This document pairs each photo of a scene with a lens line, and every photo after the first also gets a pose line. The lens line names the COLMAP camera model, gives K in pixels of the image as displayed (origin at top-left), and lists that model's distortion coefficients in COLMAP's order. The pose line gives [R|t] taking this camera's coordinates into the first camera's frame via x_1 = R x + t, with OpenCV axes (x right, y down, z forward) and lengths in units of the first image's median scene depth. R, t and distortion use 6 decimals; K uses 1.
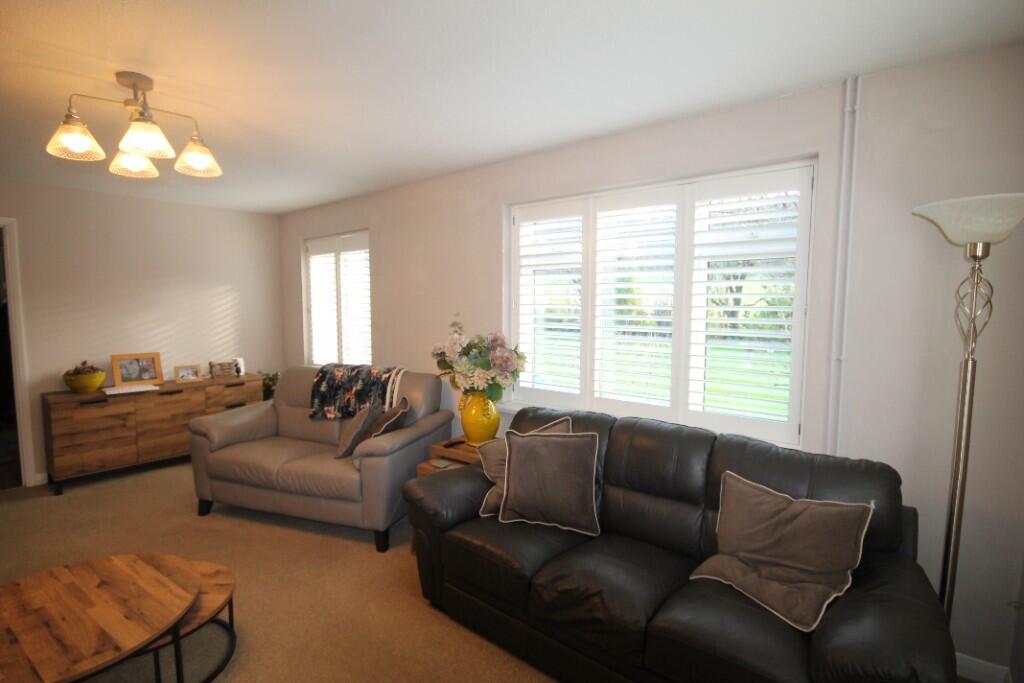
lens RADIAL K [[487.8, 0, 516.1], [0, 487.8, 342.1], [0, 0, 1]] dist [-0.000433, -0.000610]
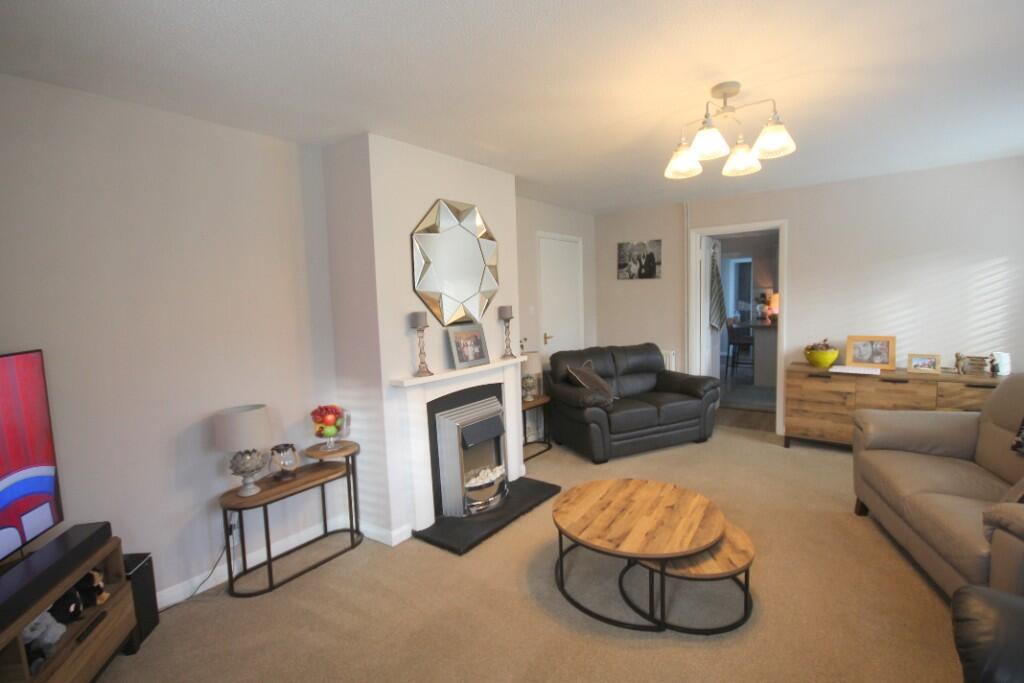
lens RADIAL K [[487.8, 0, 516.1], [0, 487.8, 342.1], [0, 0, 1]] dist [-0.000433, -0.000610]
pose [[0.053800, 0.090885, -0.994407, 0.180683], [-0.049804, 0.994854, 0.088231, -0.016506], [0.997309, 0.044778, 0.058050, 0.236015]]
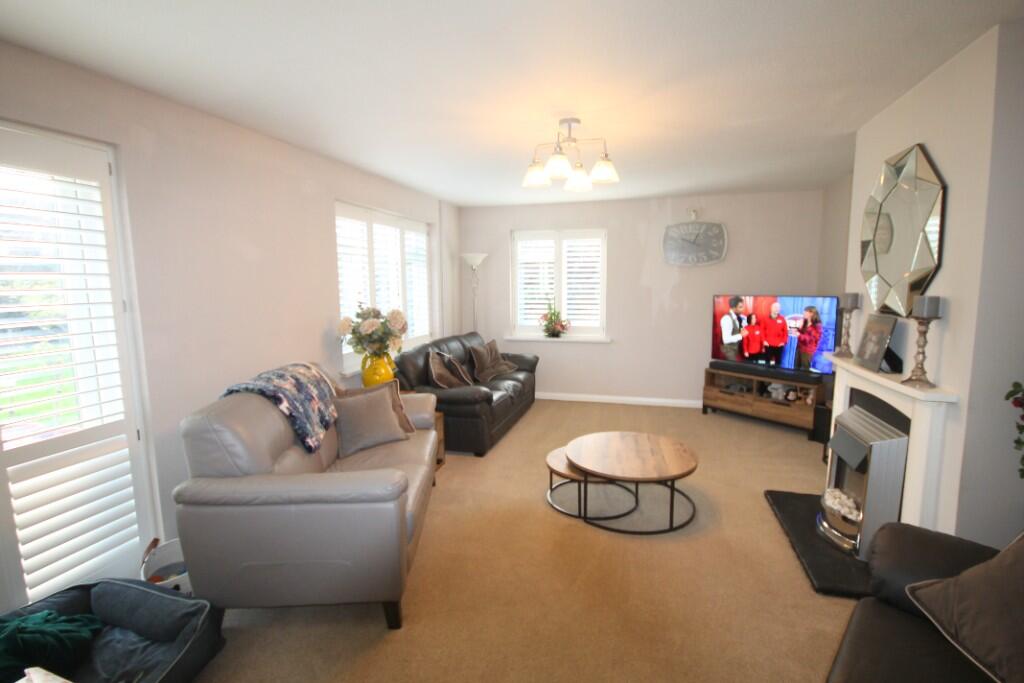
lens RADIAL K [[487.8, 0, 516.1], [0, 487.8, 342.1], [0, 0, 1]] dist [-0.000433, -0.000610]
pose [[-0.406508, -0.110912, 0.906890, -1.014050], [0.085289, 0.983663, 0.158532, -0.074625], [-0.909658, 0.141792, -0.390407, 0.875667]]
